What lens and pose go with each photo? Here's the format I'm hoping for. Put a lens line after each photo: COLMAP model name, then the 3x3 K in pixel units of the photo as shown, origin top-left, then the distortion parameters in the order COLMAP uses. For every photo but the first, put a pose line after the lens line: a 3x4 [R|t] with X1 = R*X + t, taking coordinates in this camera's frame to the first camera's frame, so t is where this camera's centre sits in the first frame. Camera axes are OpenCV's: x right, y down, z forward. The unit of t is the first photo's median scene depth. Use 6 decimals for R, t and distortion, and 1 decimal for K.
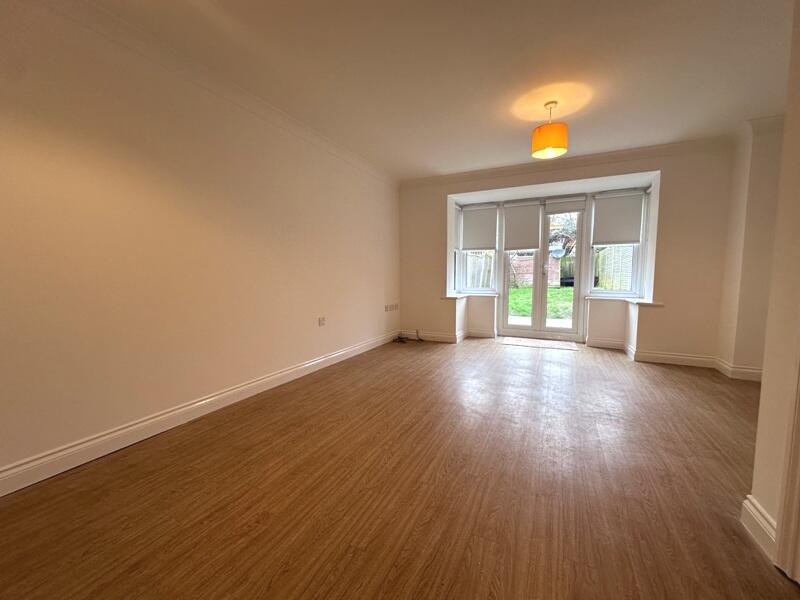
lens RADIAL K [[317.3, 0, 399.4], [0, 317.3, 299.6], [0, 0, 1]] dist [-0.001912, -0.000030]
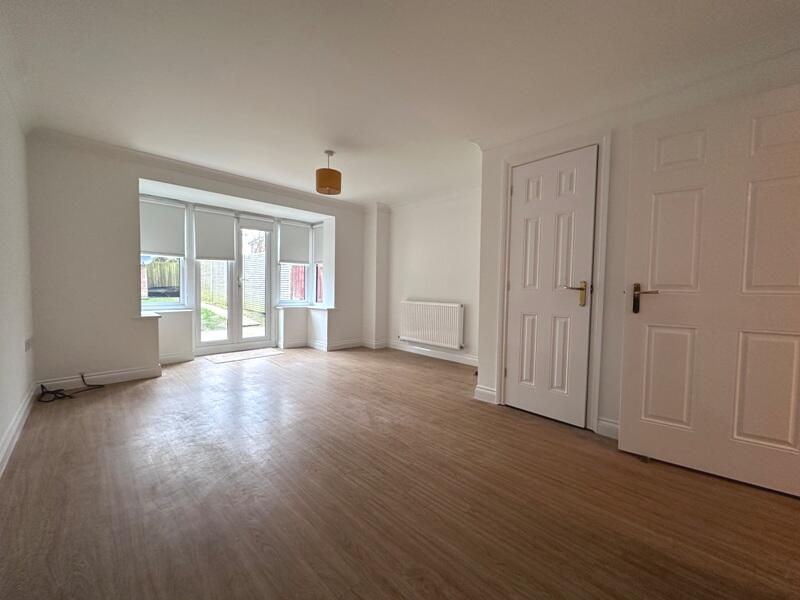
lens RADIAL K [[317.3, 0, 399.8], [0, 317.3, 296.5], [0, 0, 1]] dist [-0.001912, -0.000030]
pose [[0.320226, -0.022516, 0.947073, -0.363982], [0.057899, 0.998314, 0.004157, -0.023763], [-0.945570, 0.053504, 0.320990, 0.209577]]
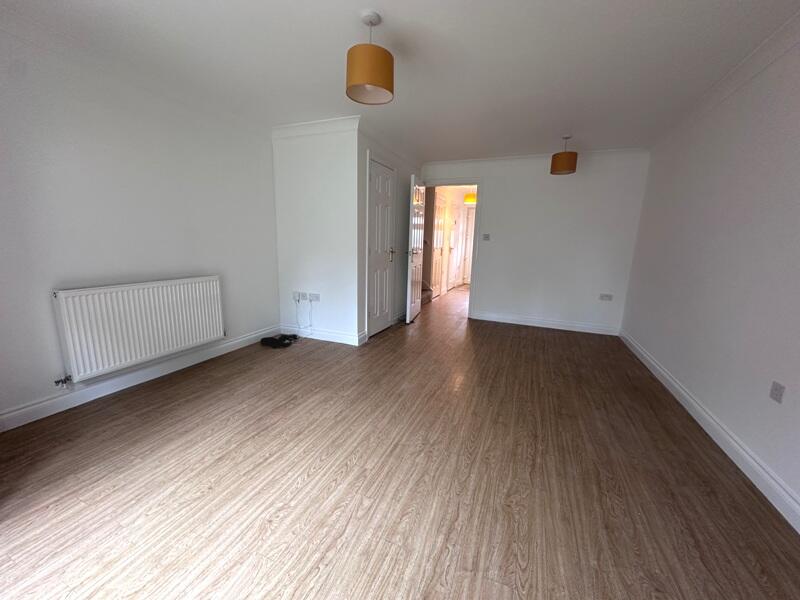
lens RADIAL K [[317.3, 0, 397.9], [0, 317.3, 306.2], [0, 0, 1]] dist [-0.001912, -0.000030]
pose [[-0.997487, -0.015807, -0.069062, 0.266172], [-0.034677, 0.958973, 0.281370, -0.127016], [0.061781, 0.283057, -0.957111, 1.035714]]
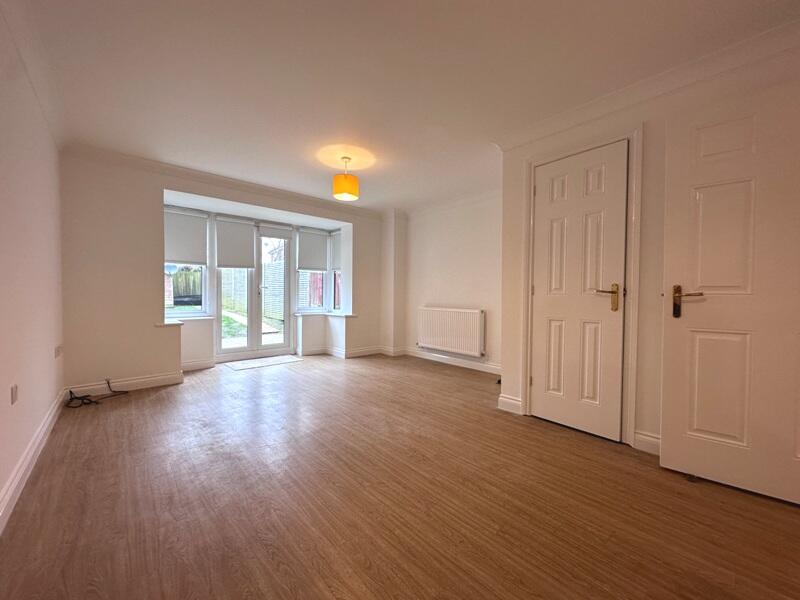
lens RADIAL K [[317.3, 0, 400.4], [0, 317.3, 296.5], [0, 0, 1]] dist [-0.001912, -0.000030]
pose [[0.368757, -0.003497, 0.929519, -0.350716], [0.064903, 0.997649, -0.021995, -0.020820], [-0.927257, 0.068440, 0.368117, 0.218424]]
